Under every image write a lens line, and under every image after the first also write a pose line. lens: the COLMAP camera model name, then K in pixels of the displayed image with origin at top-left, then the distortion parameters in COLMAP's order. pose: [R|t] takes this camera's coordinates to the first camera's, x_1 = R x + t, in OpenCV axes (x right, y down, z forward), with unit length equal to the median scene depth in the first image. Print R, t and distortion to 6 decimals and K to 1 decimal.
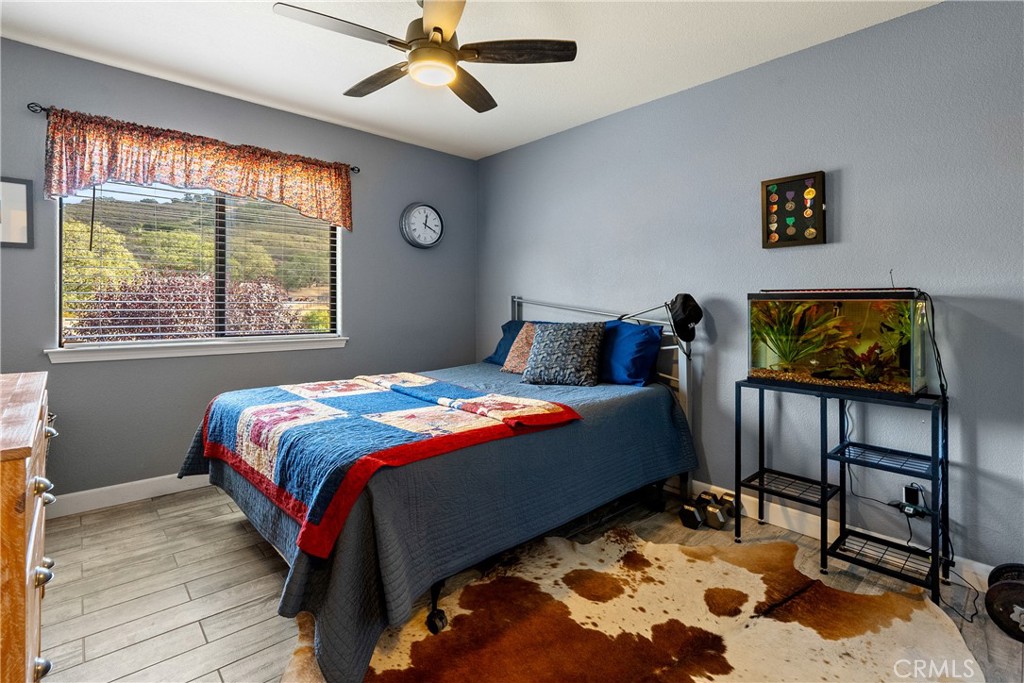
lens RADIAL K [[479.5, 0, 509.8], [0, 479.5, 318.3], [0, 0, 1]] dist [-0.007105, 0.000095]
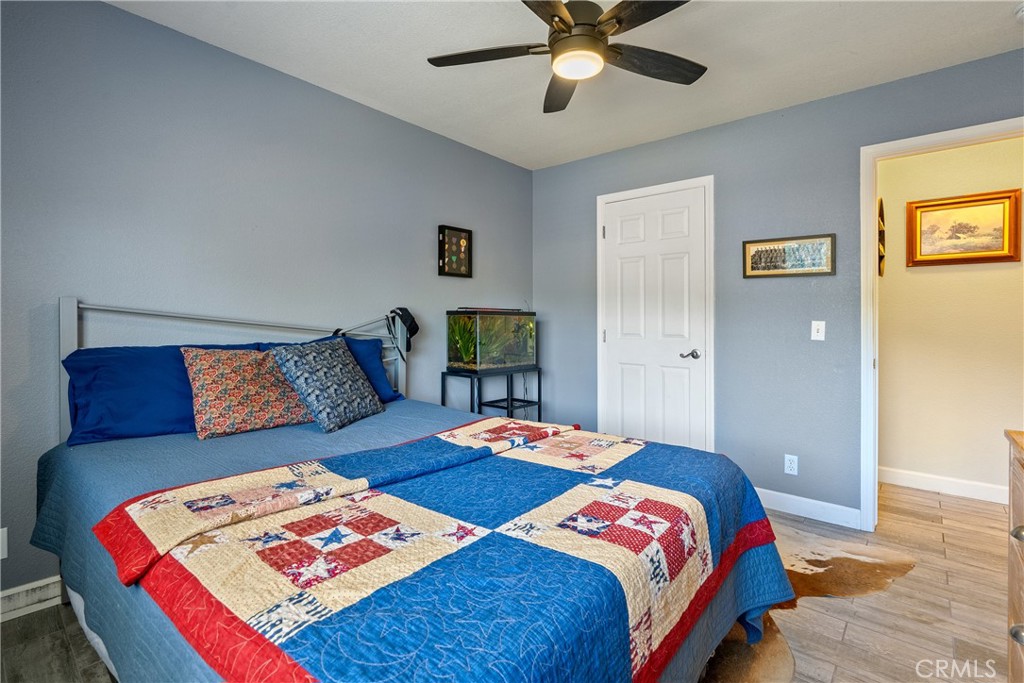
lens RADIAL K [[479.5, 0, 509.8], [0, 479.5, 318.3], [0, 0, 1]] dist [-0.007105, 0.000095]
pose [[-0.090964, -0.012491, 0.995776, -0.841748], [0.016359, 0.999768, 0.014035, -0.044277], [-0.995720, 0.017566, -0.090738, 0.968081]]
